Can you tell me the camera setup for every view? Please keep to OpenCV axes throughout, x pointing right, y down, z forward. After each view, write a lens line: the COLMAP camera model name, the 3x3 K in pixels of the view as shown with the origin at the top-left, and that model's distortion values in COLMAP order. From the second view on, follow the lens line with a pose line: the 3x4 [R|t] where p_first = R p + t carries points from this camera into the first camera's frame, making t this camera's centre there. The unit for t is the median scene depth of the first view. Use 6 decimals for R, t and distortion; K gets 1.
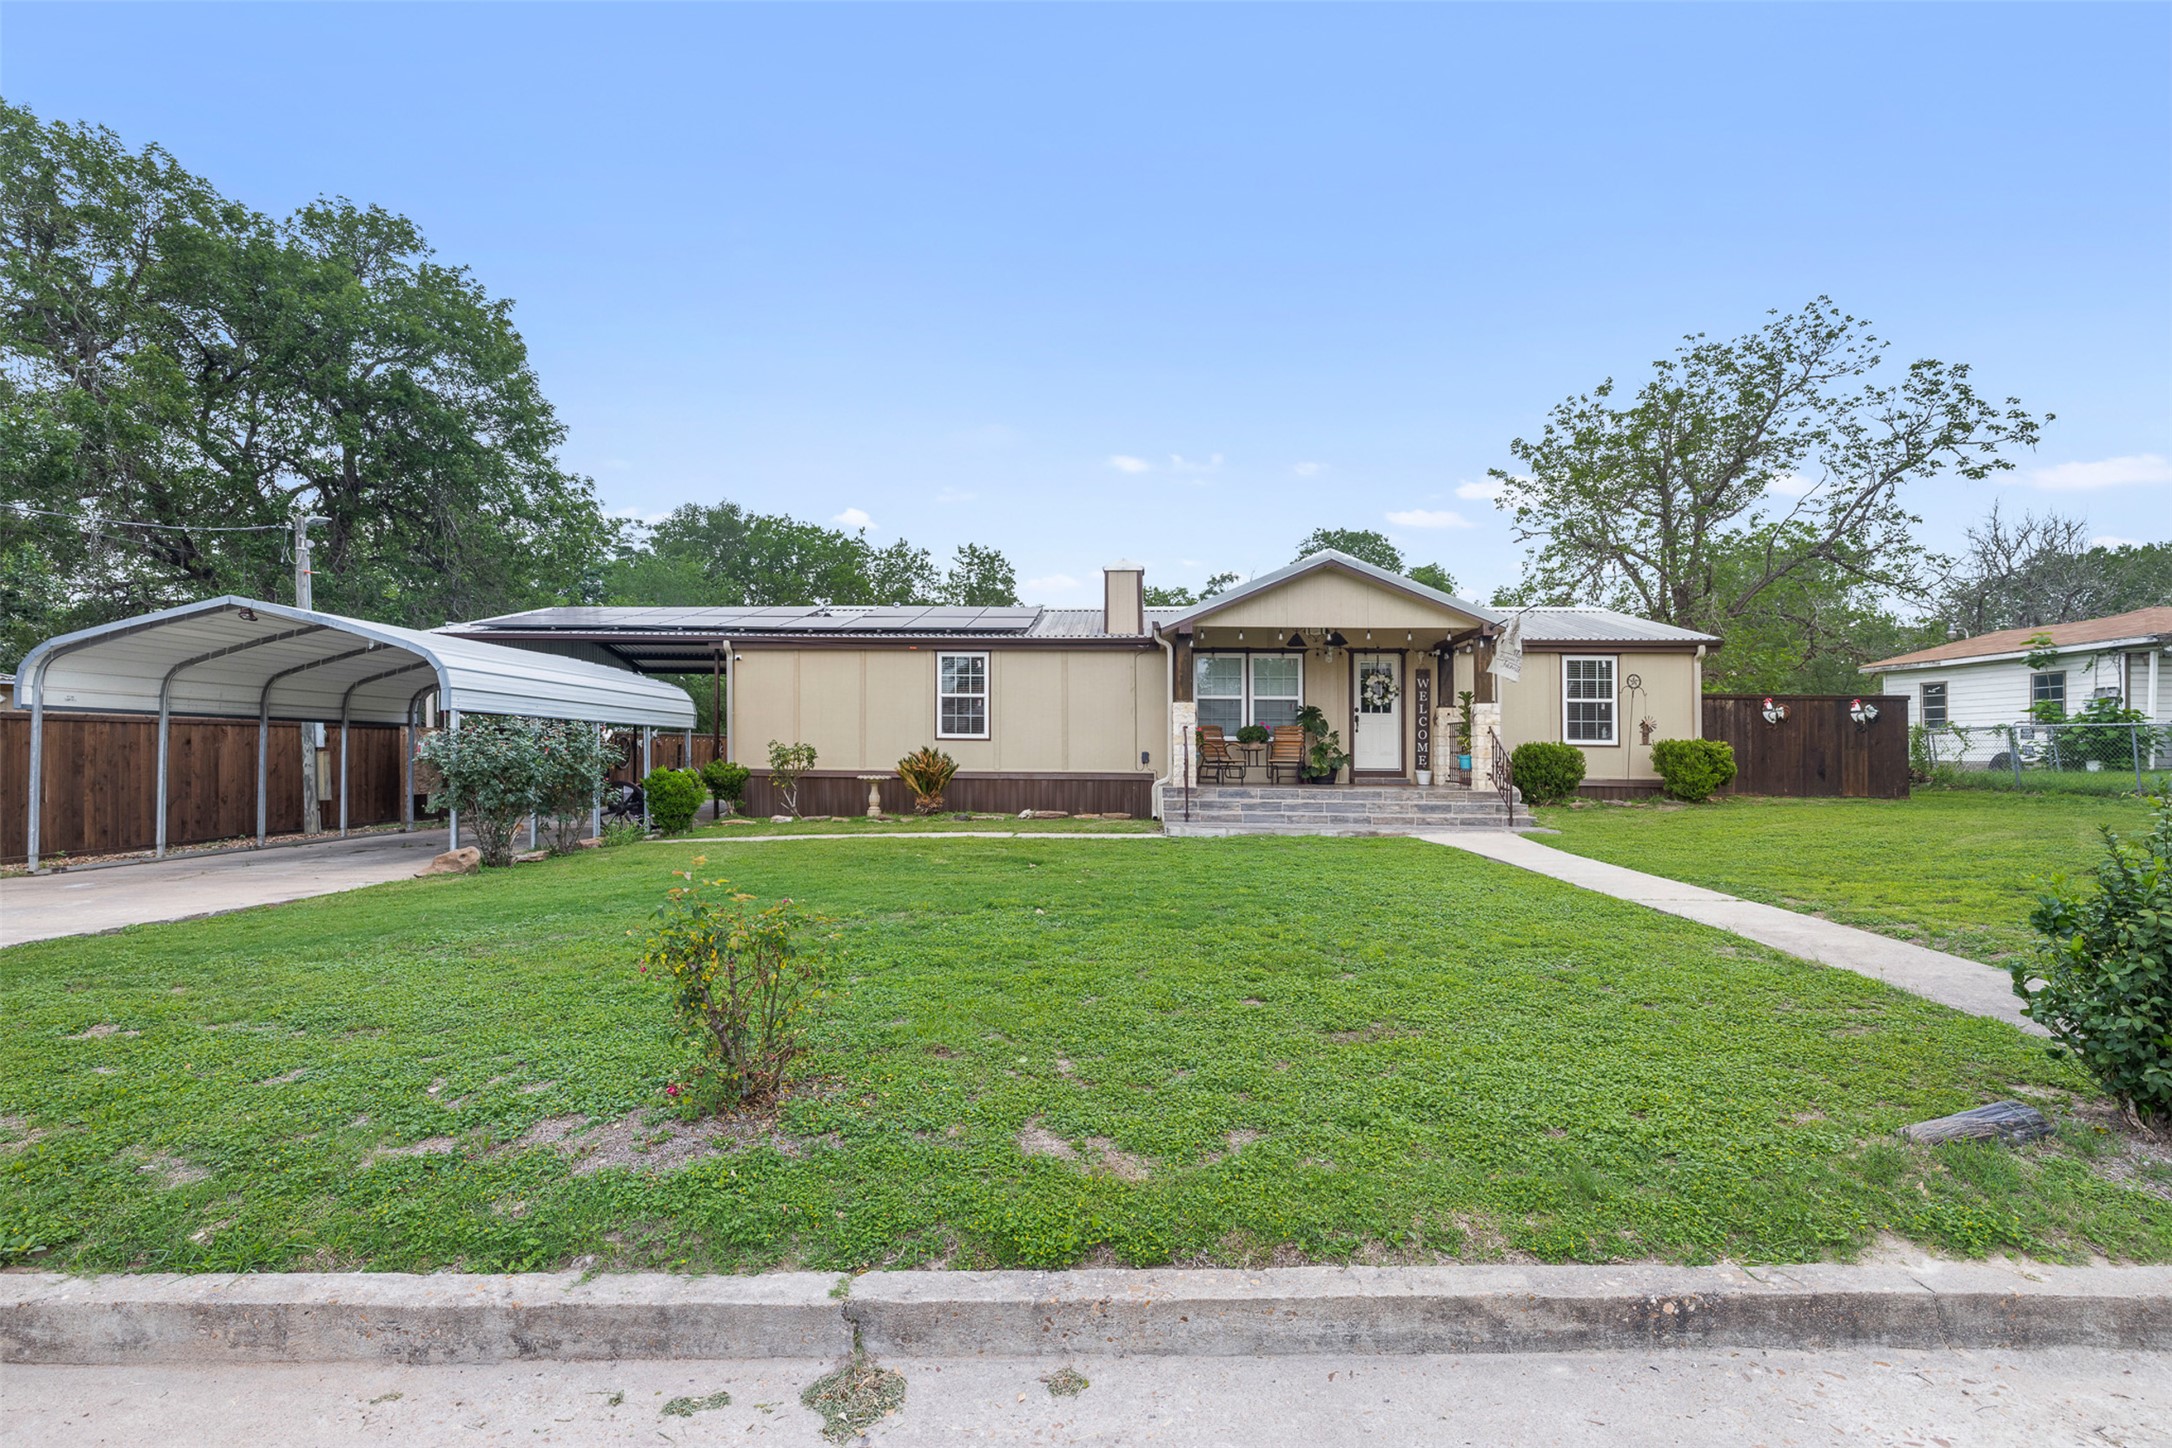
lens RADIAL K [[1011.0, 0, 1086.2], [0, 1011.0, 714.1], [0, 0, 1]] dist [0.004929, 0.001692]
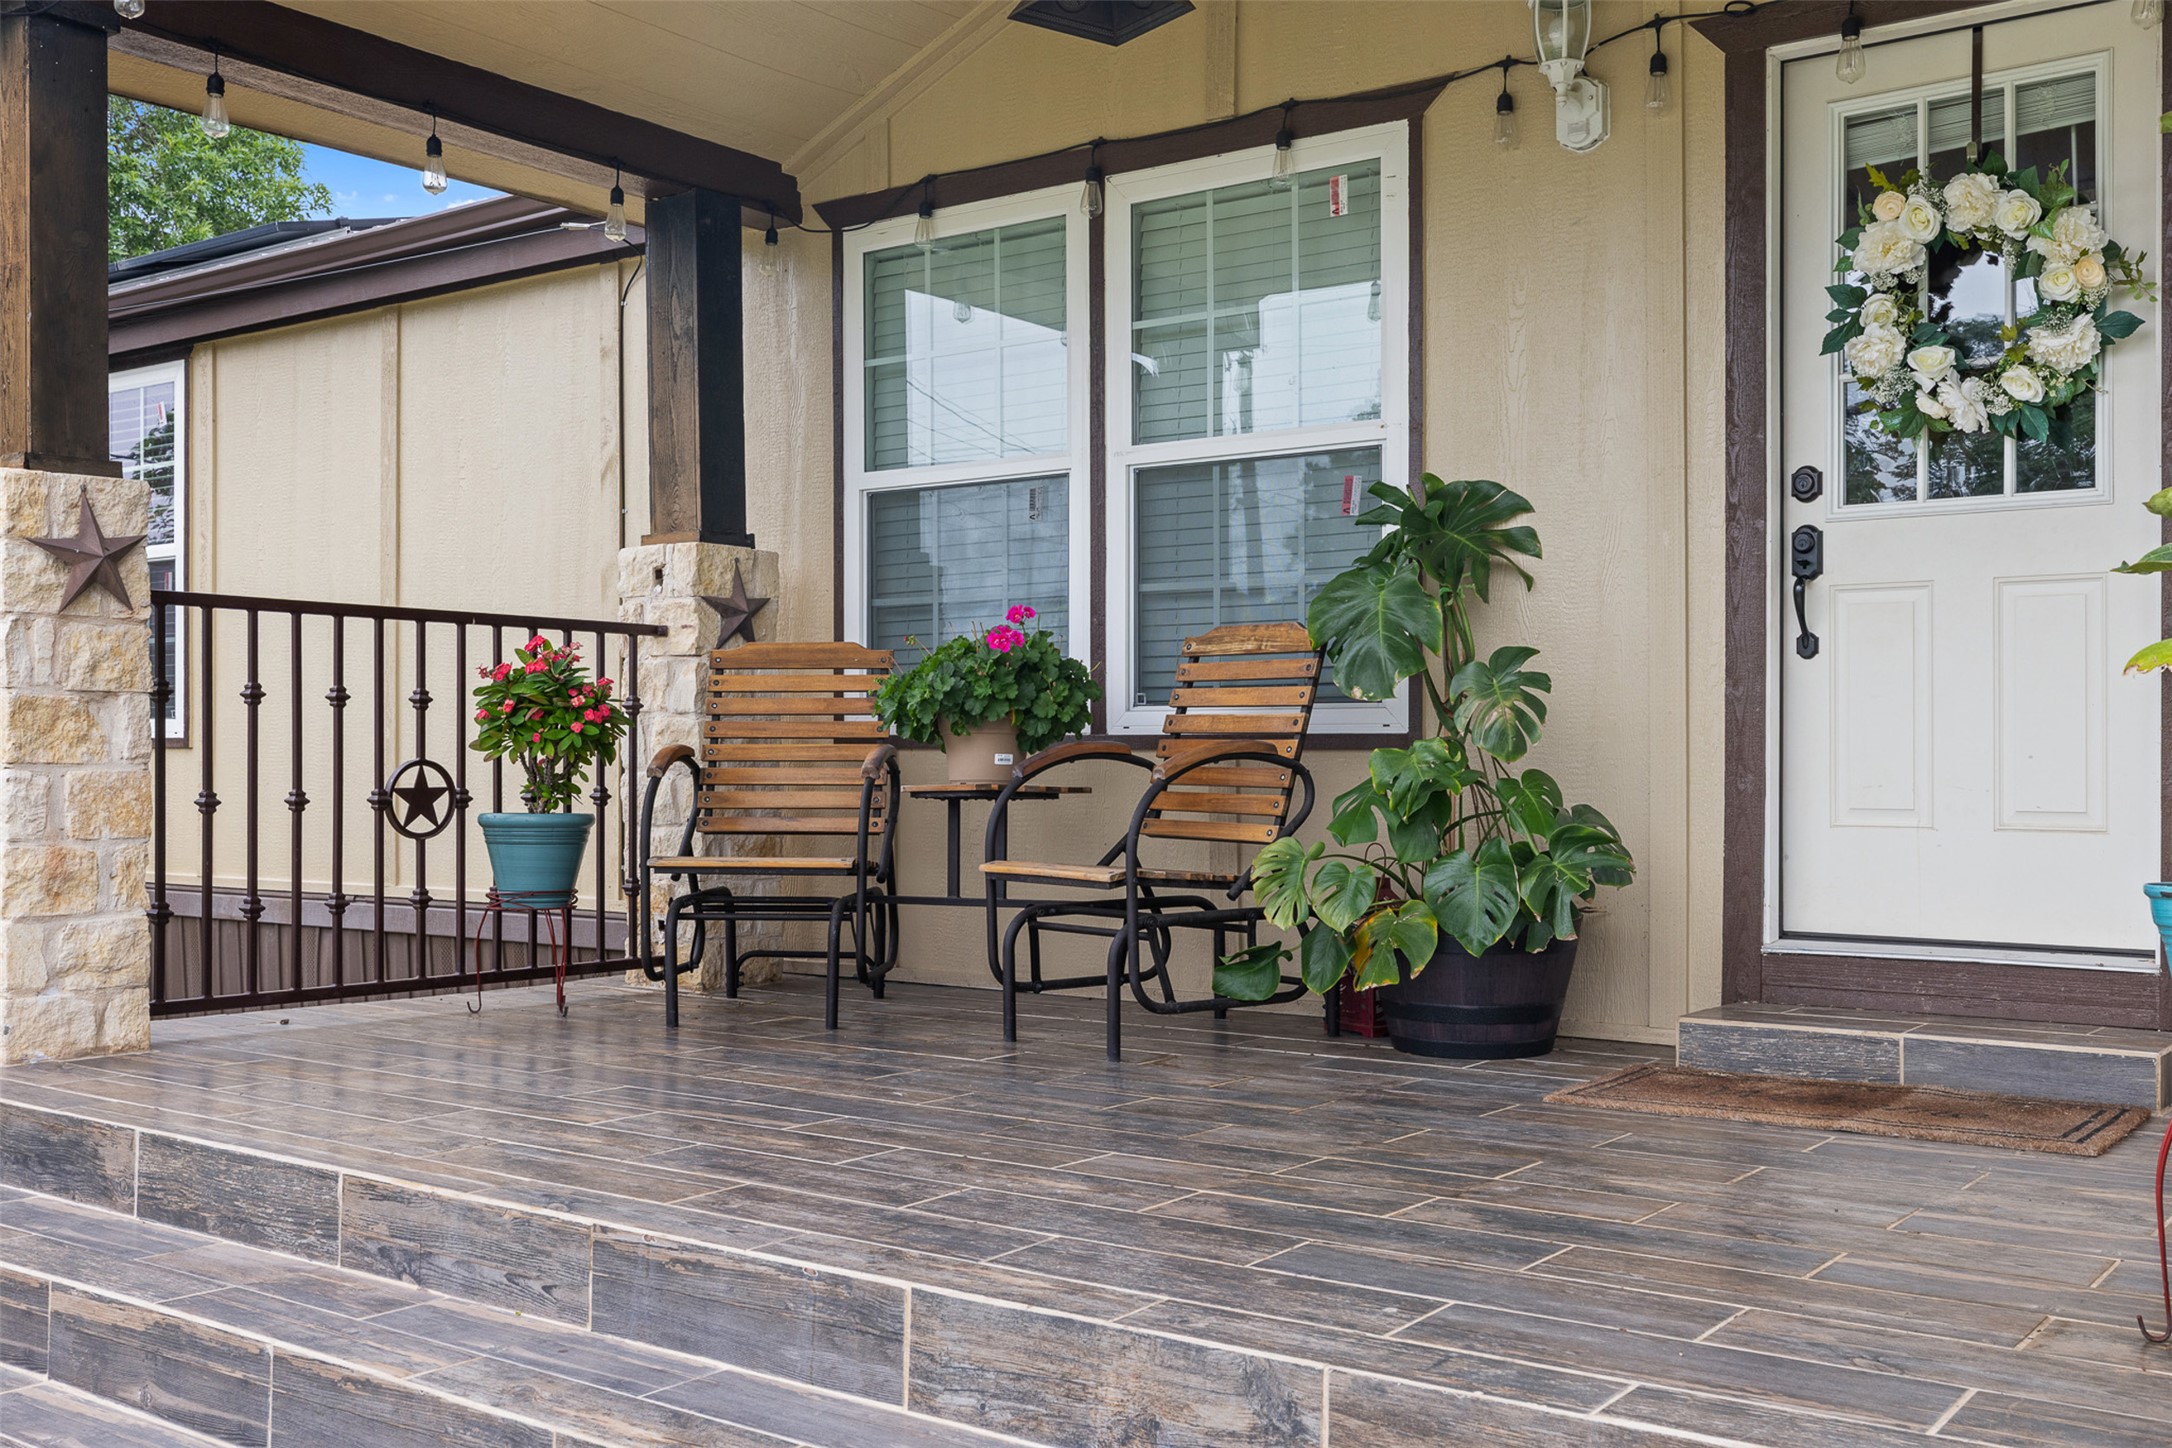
lens RADIAL K [[2076.7, 0, 1087.7], [0, 2076.7, 727.6], [0, 0, 1]] dist [-0.002431, 0.000000]
pose [[0.813714, -0.008008, -0.581210, 0.342922], [0.015033, 0.999861, 0.007270, 0.023043], [0.581070, -0.014653, 0.813721, 0.726115]]
